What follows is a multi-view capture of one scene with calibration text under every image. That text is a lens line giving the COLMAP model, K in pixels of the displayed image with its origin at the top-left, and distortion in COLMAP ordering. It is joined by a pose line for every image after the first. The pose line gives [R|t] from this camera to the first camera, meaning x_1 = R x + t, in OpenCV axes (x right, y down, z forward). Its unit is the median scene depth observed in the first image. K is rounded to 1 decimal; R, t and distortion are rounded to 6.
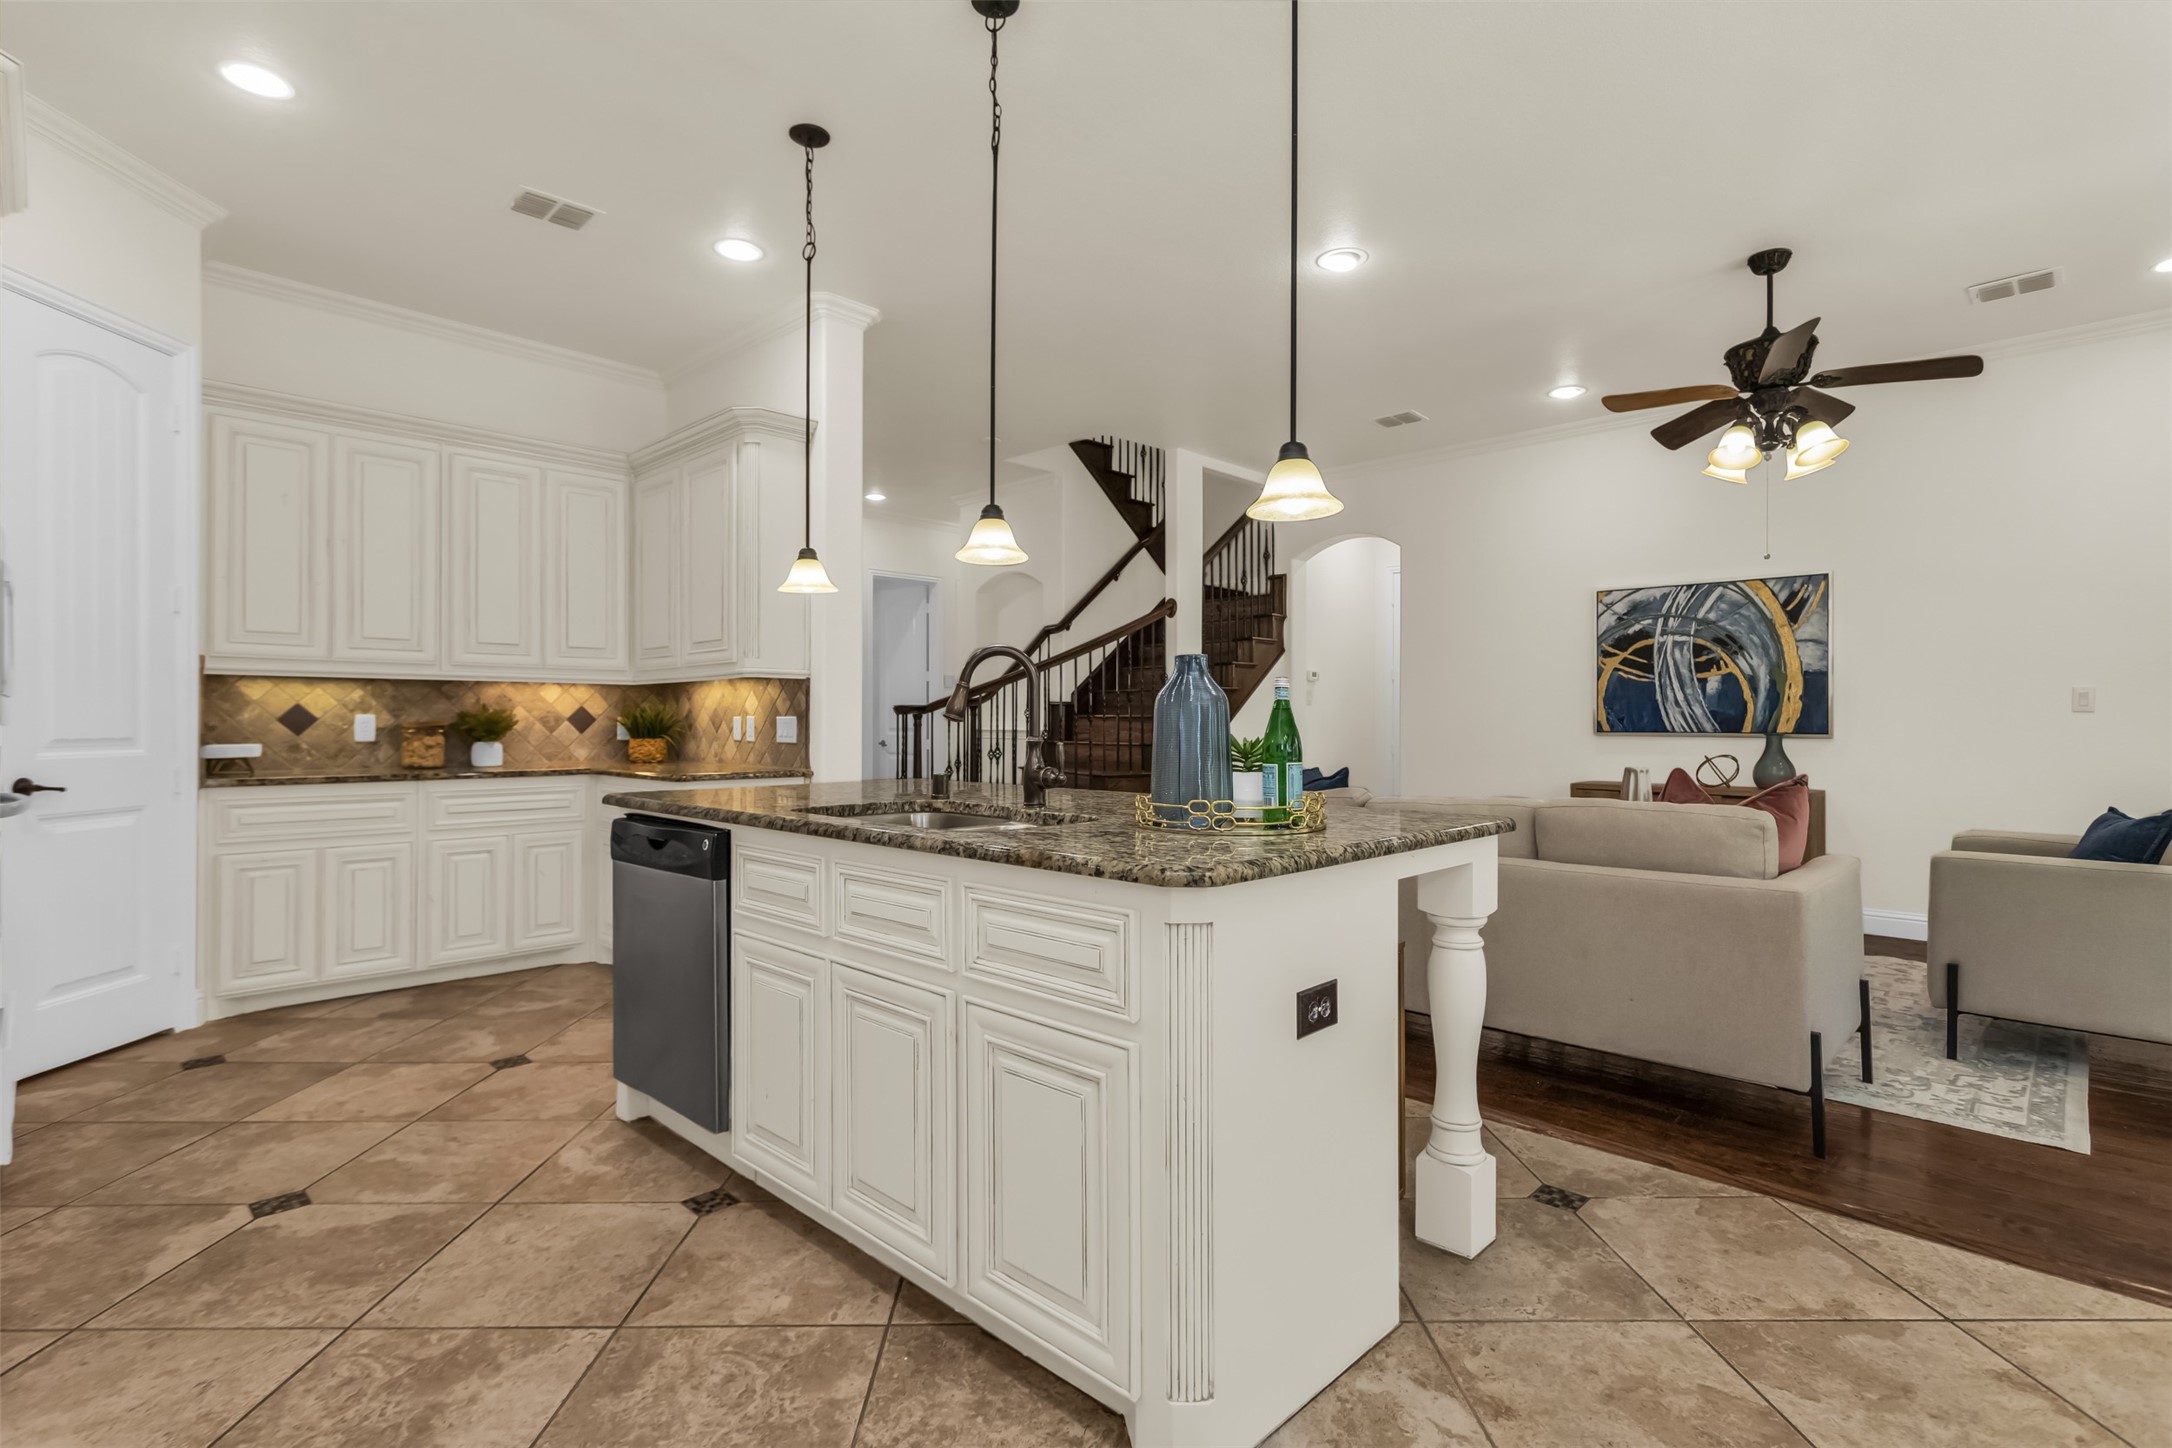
lens RADIAL K [[1037.8, 0, 1084.0], [0, 1037.8, 718.8], [0, 0, 1]] dist [-0.000010, 0.000910]
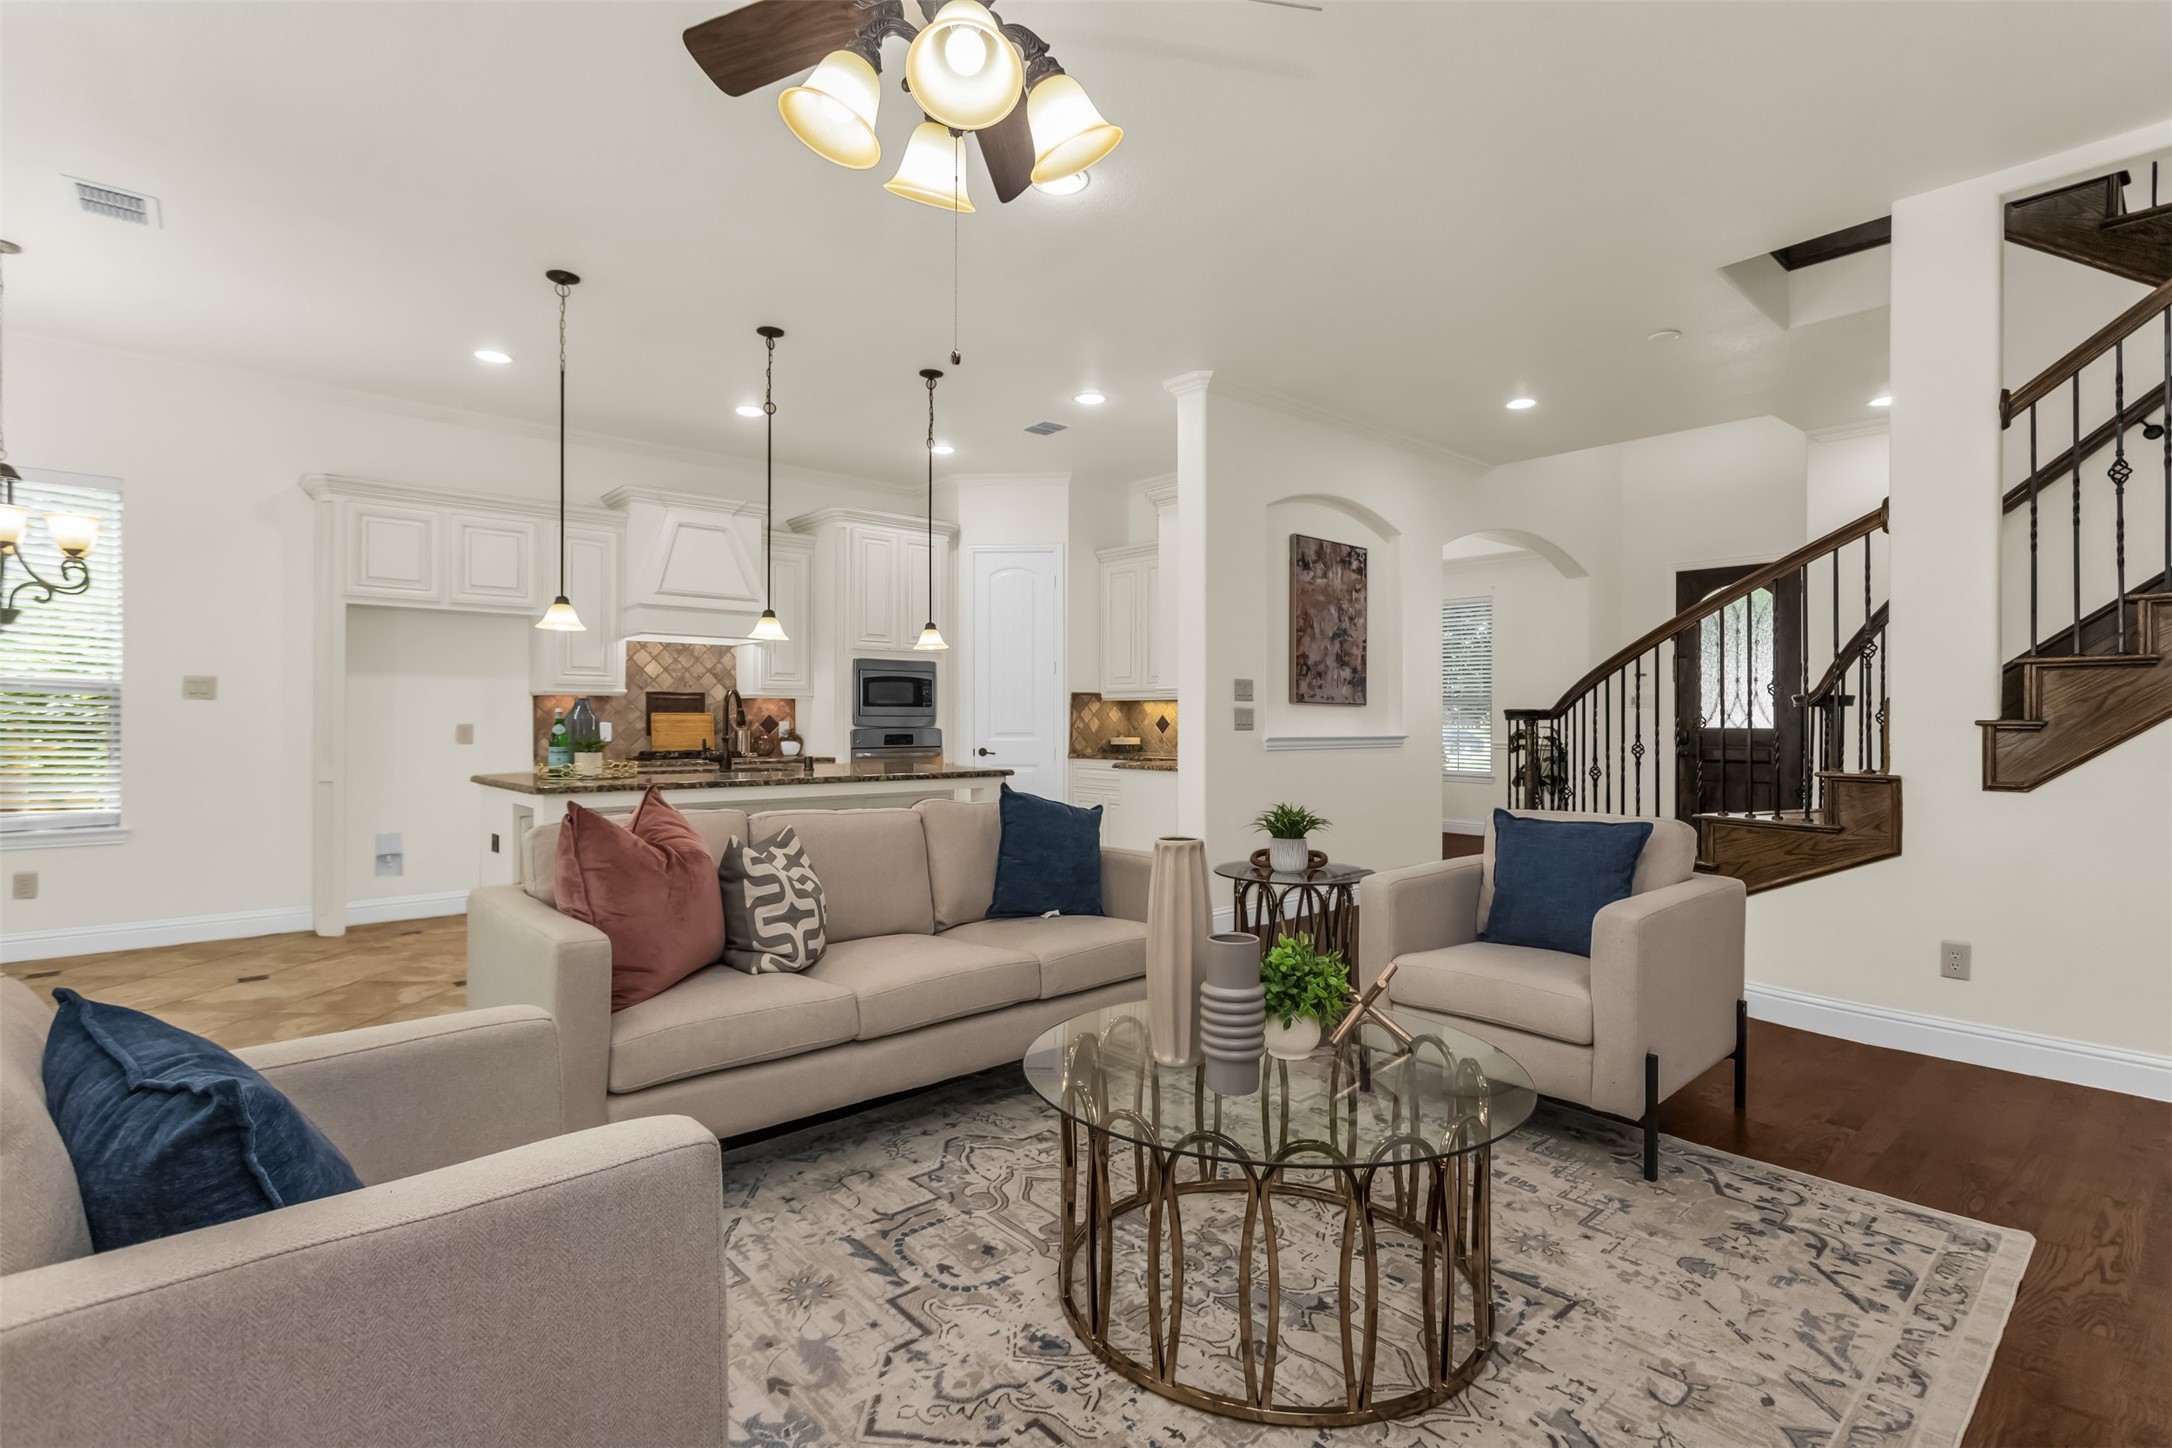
lens RADIAL K [[1037.8, 0, 1081.1], [0, 1037.8, 714.2], [0, 0, 1]] dist [-0.000010, 0.000910]
pose [[-0.078436, -0.006787, -0.996896, 1.018580], [-0.000038, 0.999977, -0.006805, -0.004678], [0.996919, -0.000496, -0.078435, 1.020060]]
